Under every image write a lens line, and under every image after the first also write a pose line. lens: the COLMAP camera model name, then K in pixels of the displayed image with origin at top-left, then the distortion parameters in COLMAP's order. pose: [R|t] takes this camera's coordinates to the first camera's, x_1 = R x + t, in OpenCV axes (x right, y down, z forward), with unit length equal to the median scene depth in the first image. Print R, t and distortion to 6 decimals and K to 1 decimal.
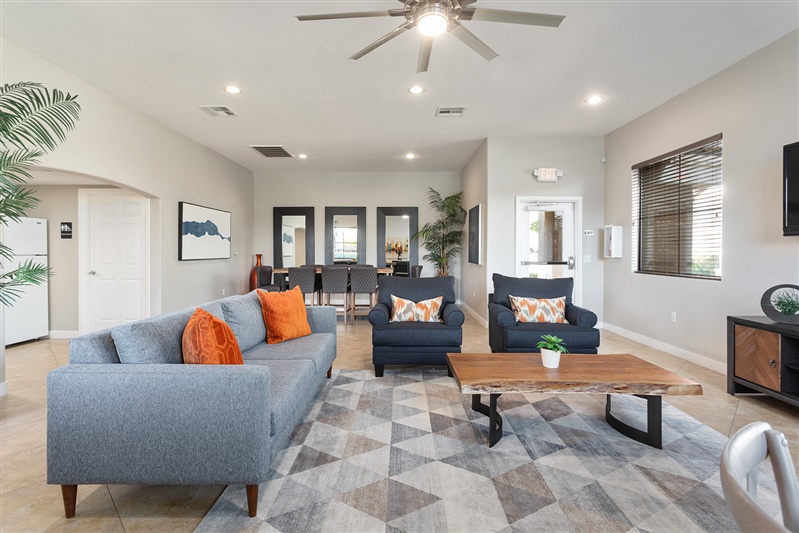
lens RADIAL K [[384.6, 0, 393.0], [0, 384.6, 254.4], [0, 0, 1]] dist [-0.006331, 0.005097]
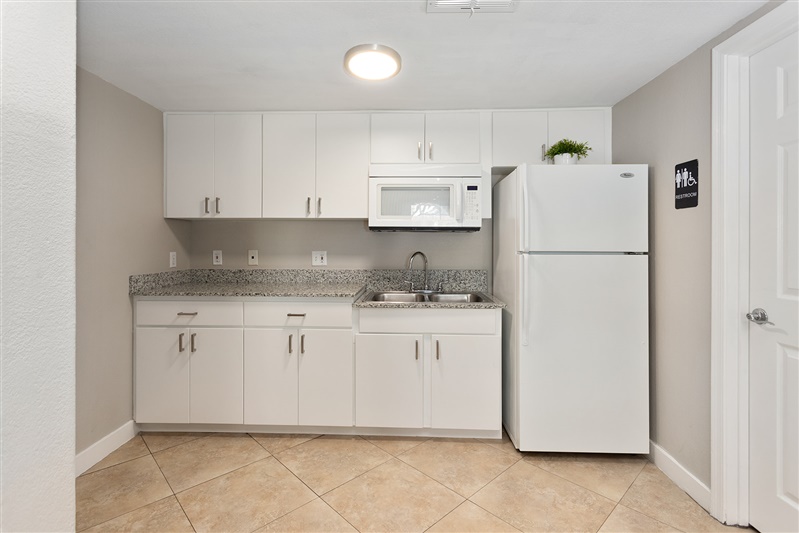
lens RADIAL K [[384.6, 0, 403.1], [0, 384.6, 246.7], [0, 0, 1]] dist [-0.006331, 0.005097]
pose [[-0.008070, 0.004975, -0.999955, -0.542926], [-0.006480, 0.999966, 0.005027, -0.006021], [0.999946, 0.006520, -0.008037, 0.814482]]
